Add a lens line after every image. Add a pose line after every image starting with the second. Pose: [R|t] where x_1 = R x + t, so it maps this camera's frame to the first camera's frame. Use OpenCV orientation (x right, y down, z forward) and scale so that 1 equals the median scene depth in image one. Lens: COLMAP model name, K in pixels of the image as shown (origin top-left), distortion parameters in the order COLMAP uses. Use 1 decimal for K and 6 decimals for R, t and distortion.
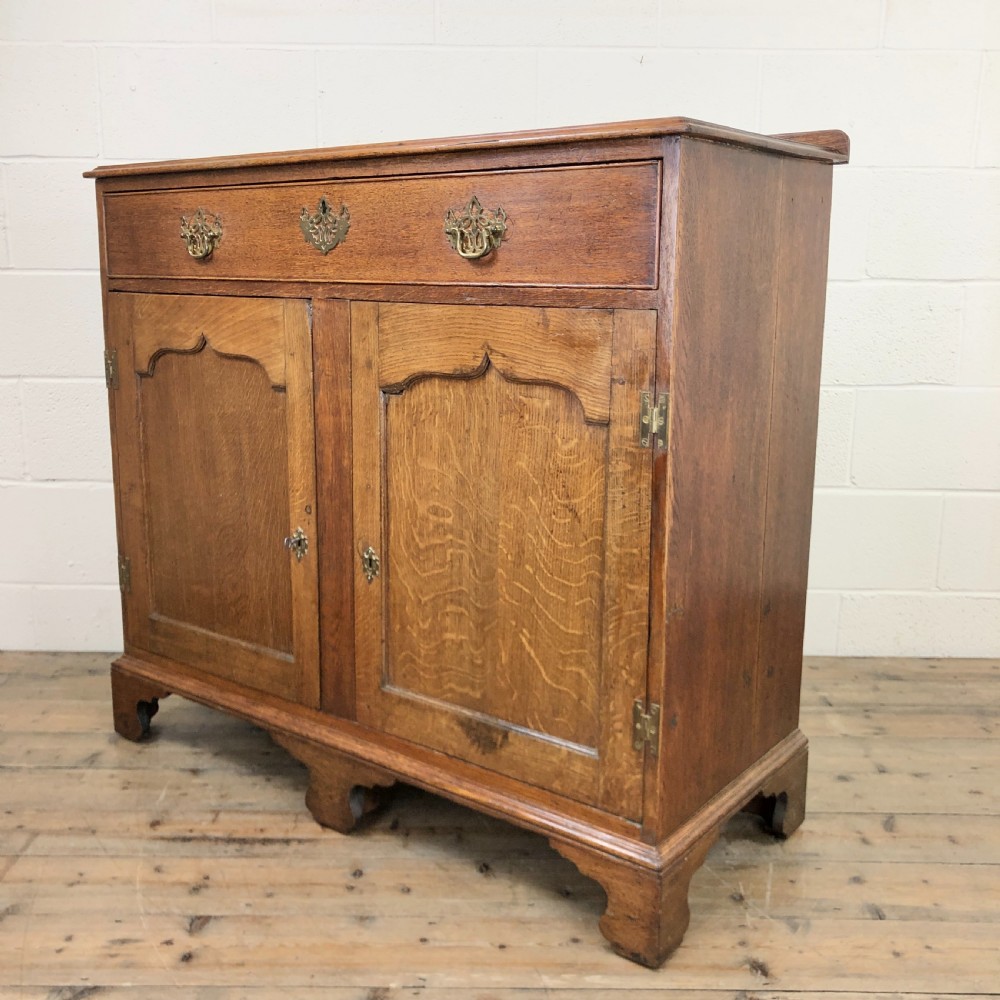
lens RADIAL K [[1097.7, 0, 504.0], [0, 1097.7, 486.5], [0, 0, 1]] dist [0.018308, 0.000000]
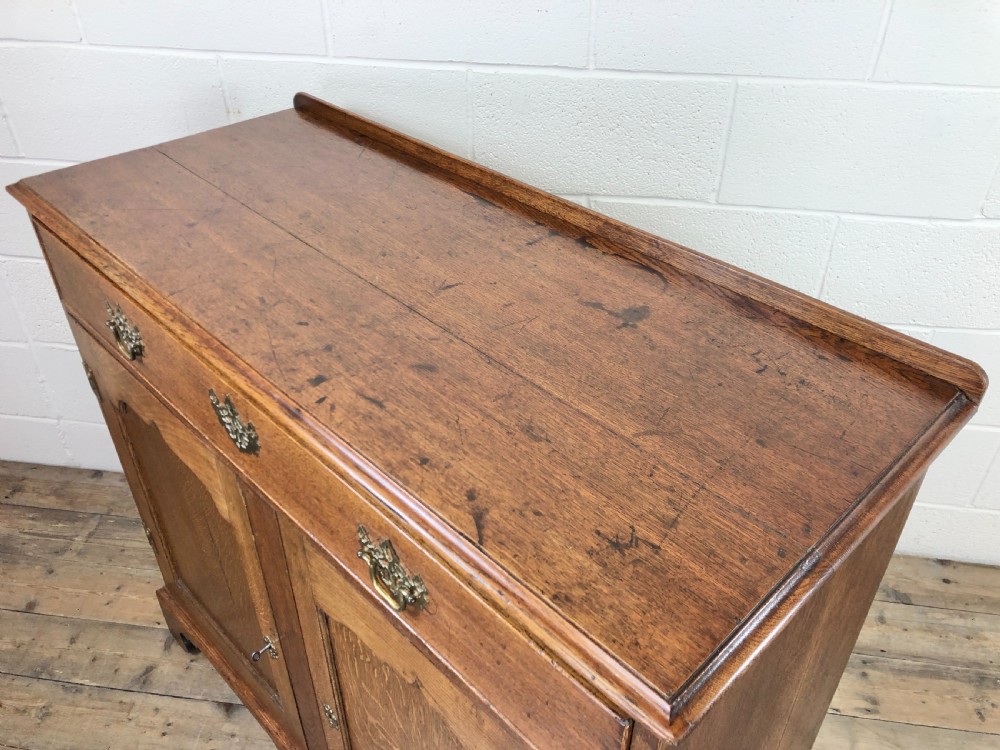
lens RADIAL K [[823.2, 0, 507.3], [0, 823.2, 375.9], [0, 0, 1]] dist [0.023422, -0.011677]
pose [[0.990100, 0.082559, -0.113513, 0.087119], [-0.026369, 0.903732, 0.427285, -0.515243], [0.137861, -0.420062, 0.896963, 0.517625]]
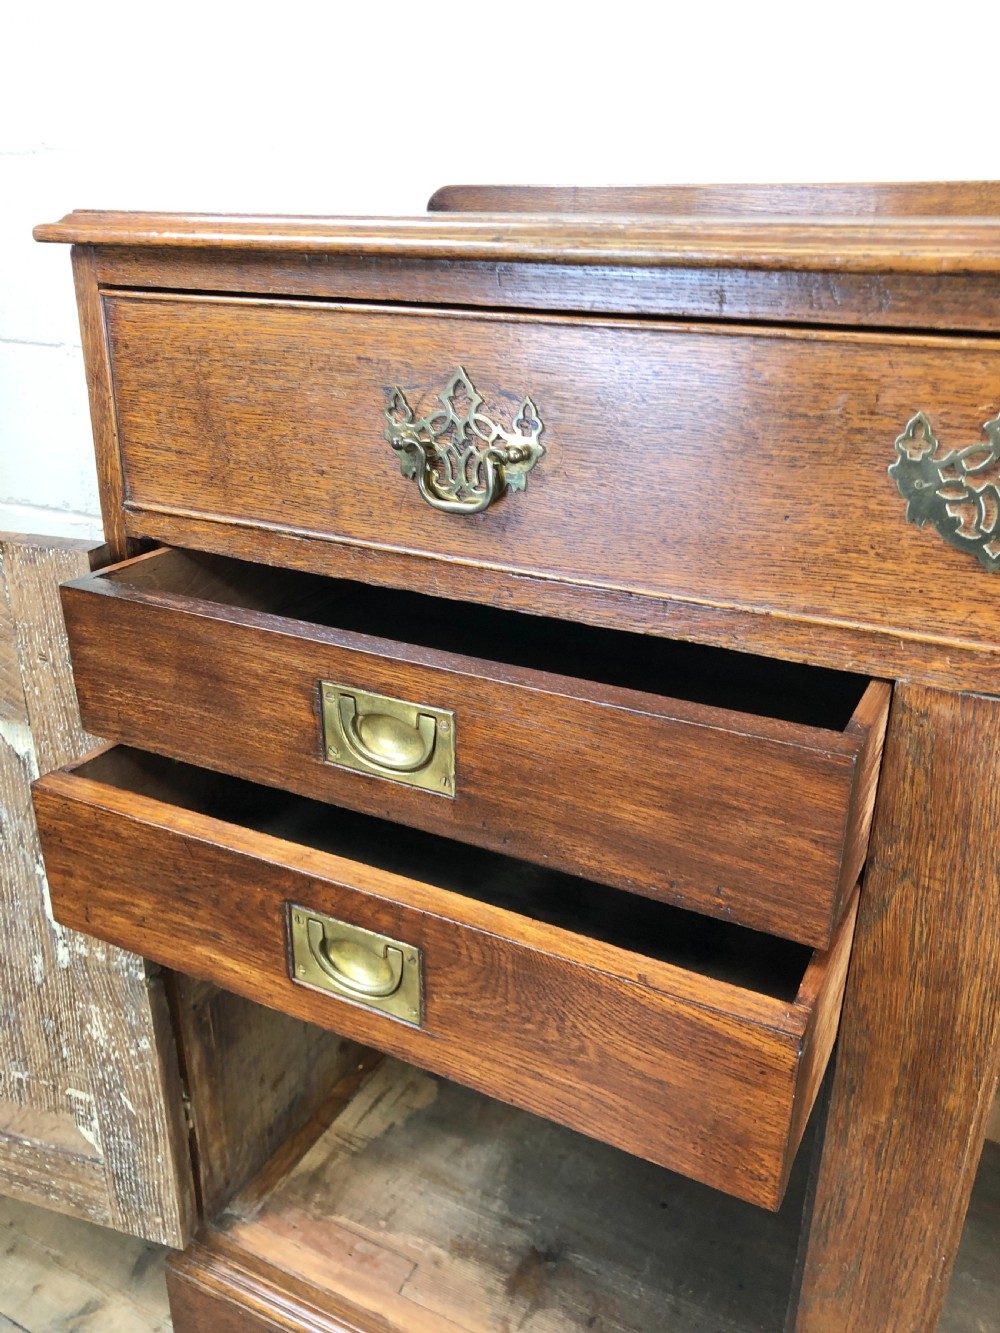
lens RADIAL K [[1097.3, 0, 495.0], [0, 1097.3, 653.7], [0, 0, 1]] dist [0.023422, -0.011677]
pose [[0.986328, -0.058179, 0.154182, -0.353264], [0.028784, 0.982047, 0.186428, -0.249715], [-0.162260, -0.179441, 0.970295, 0.708956]]
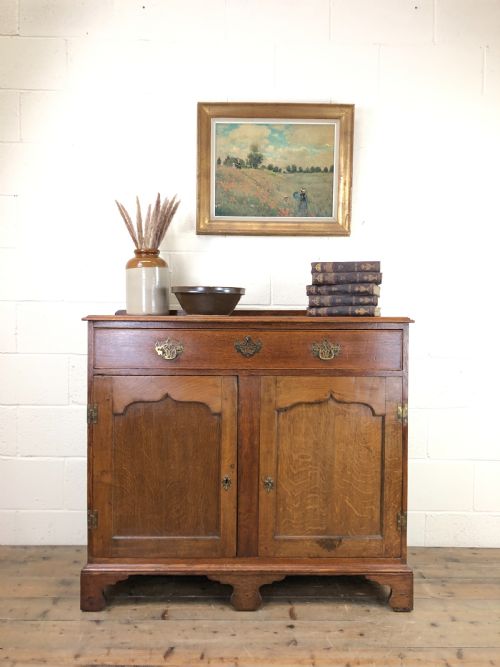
lens RADIAL K [[549.1, 0, 247.4], [0, 549.1, 328.5], [0, 0, 1]] dist [0.023422, -0.011677]
pose [[0.790365, -0.015823, 0.612432, -0.910501], [0.119538, 0.984435, -0.128835, -0.117587], [-0.600861, 0.175036, 0.779954, 0.034023]]
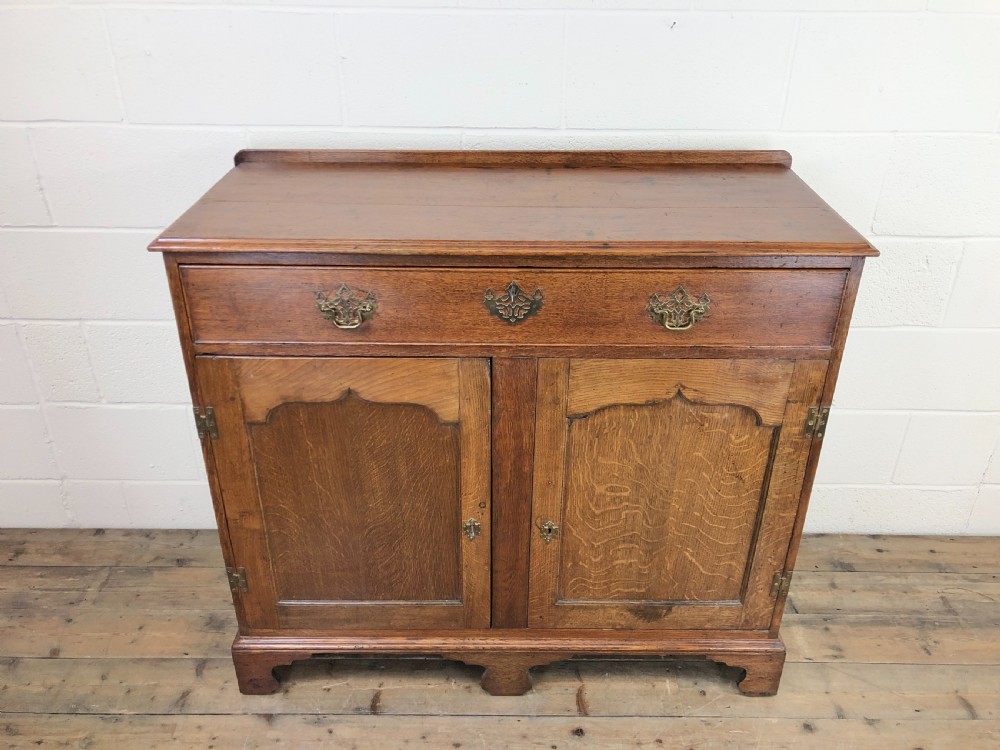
lens RADIAL K [[823.2, 0, 503.2], [0, 823.2, 374.7], [0, 0, 1]] dist [0.023422, -0.011677]
pose [[0.795217, -0.295591, 0.529392, -0.649141], [0.116890, 0.931476, 0.344513, -0.463241], [-0.594951, -0.212082, 0.775277, 0.314120]]
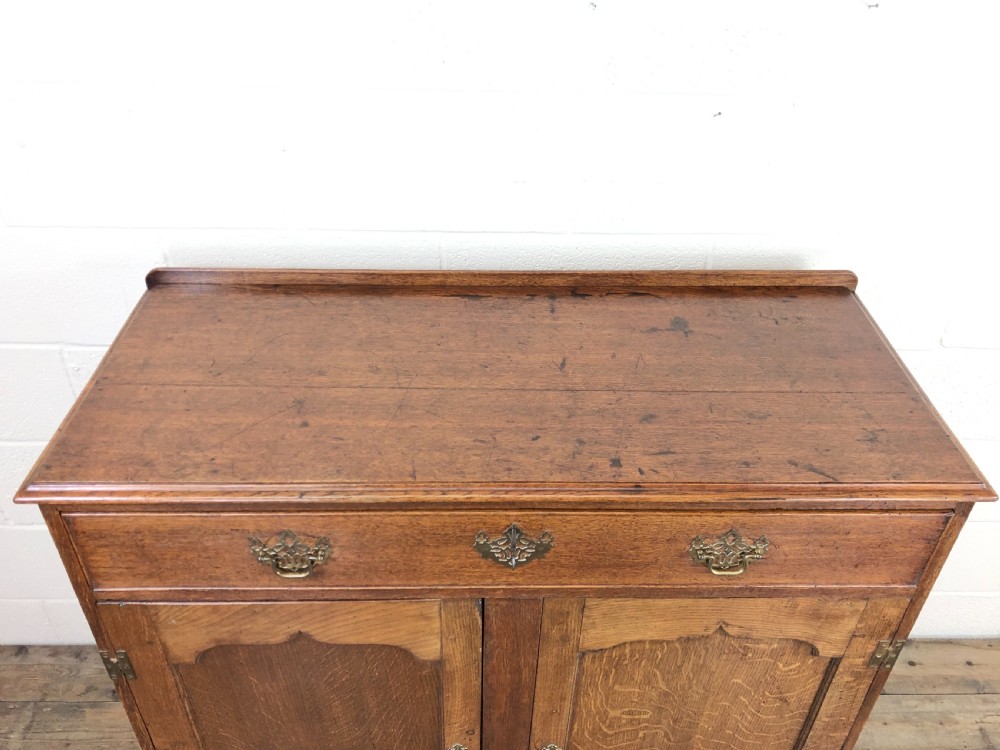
lens RADIAL K [[823.2, 0, 501.0], [0, 823.2, 370.2], [0, 0, 1]] dist [0.023422, -0.011677]
pose [[0.779082, -0.359312, 0.513737, -0.456426], [0.105602, 0.882964, 0.457408, -0.660732], [-0.617963, -0.302107, 0.725846, 0.563943]]
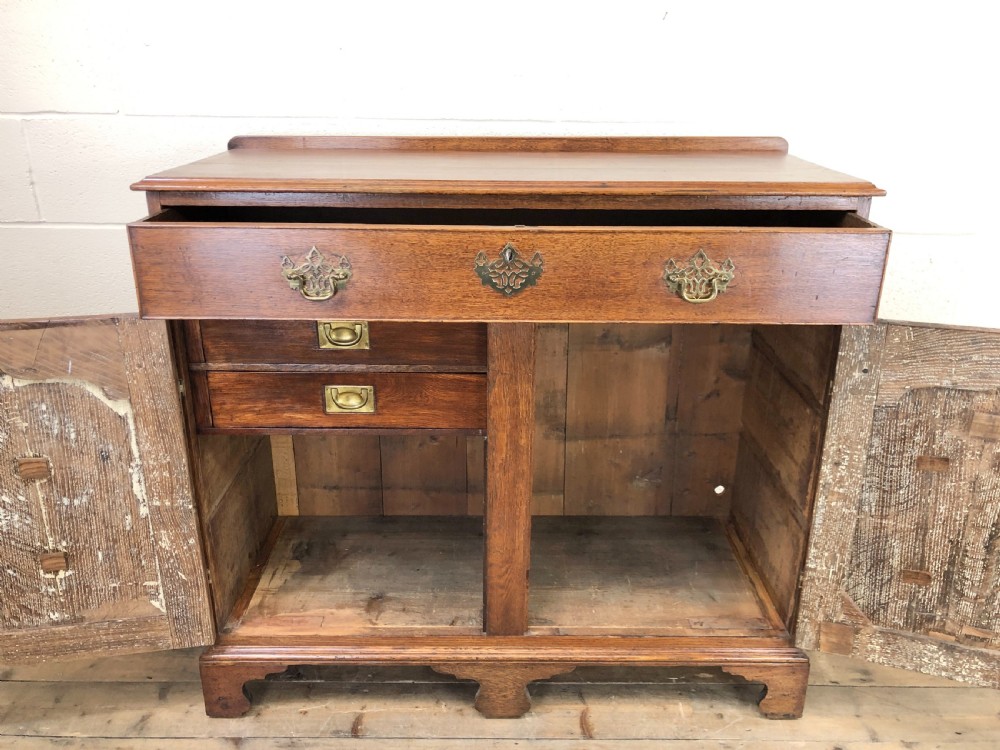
lens RADIAL K [[823.2, 0, 503.9], [0, 823.2, 375.5], [0, 0, 1]] dist [0.023422, -0.011677]
pose [[0.793011, -0.214876, 0.570054, -0.665597], [0.117101, 0.972046, 0.203502, -0.280883], [-0.597846, -0.094626, 0.796006, 0.322772]]
